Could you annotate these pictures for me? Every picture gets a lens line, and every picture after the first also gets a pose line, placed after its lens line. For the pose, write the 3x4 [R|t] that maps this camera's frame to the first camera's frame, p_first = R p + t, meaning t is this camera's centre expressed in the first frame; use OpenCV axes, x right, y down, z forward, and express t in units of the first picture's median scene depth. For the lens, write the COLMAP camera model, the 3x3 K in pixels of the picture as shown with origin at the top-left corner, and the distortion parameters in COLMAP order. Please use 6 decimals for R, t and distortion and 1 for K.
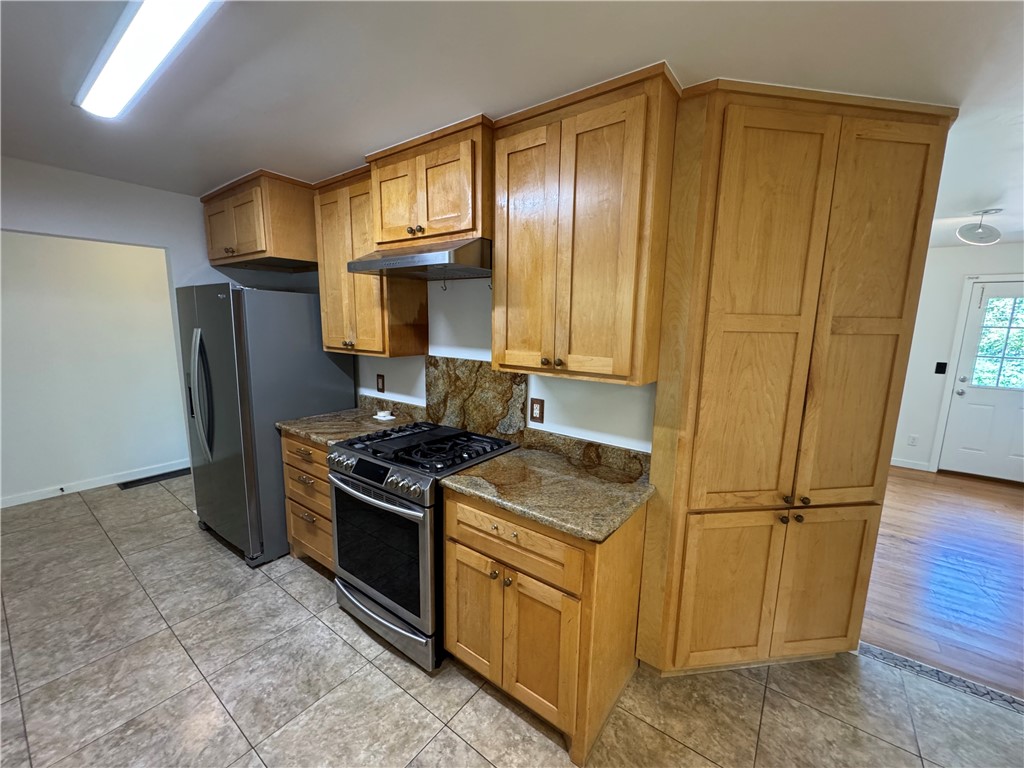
lens RADIAL K [[410.2, 0, 514.0], [0, 410.2, 384.7], [0, 0, 1]] dist [-0.000557, 0.000473]
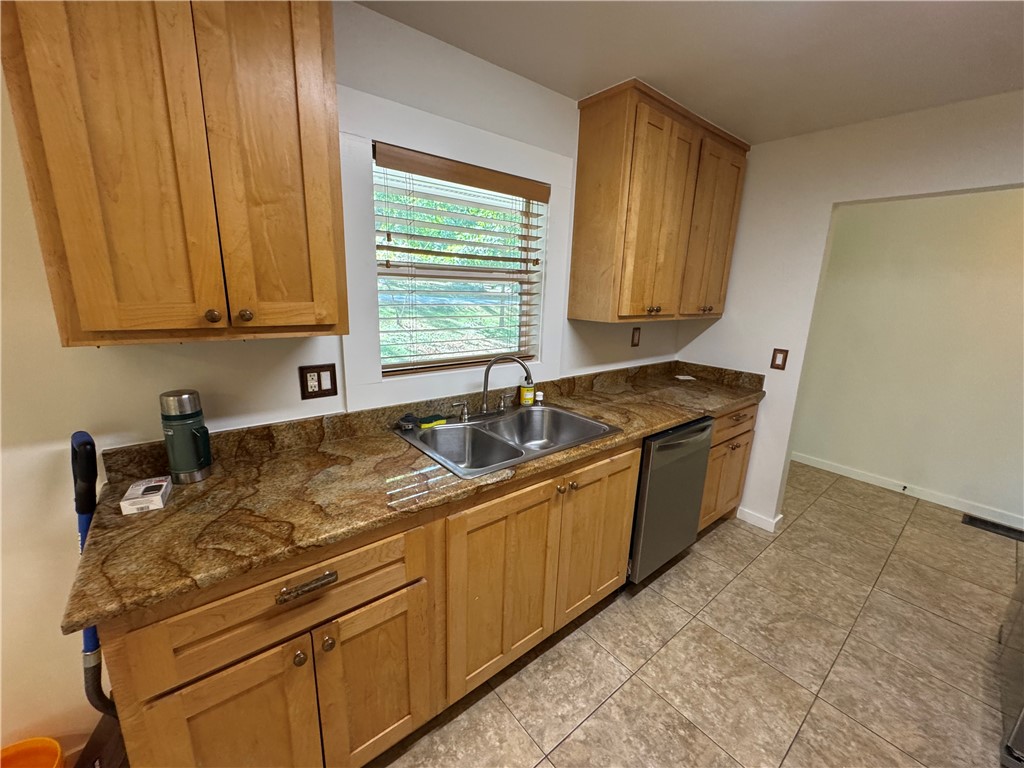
lens RADIAL K [[410.2, 0, 510.0], [0, 410.2, 384.0], [0, 0, 1]] dist [-0.000557, 0.000473]
pose [[-0.247212, 0.199692, -0.948161, -0.084895], [-0.191218, 0.949236, 0.249774, -0.045094], [0.949906, 0.243053, -0.196478, 0.456692]]
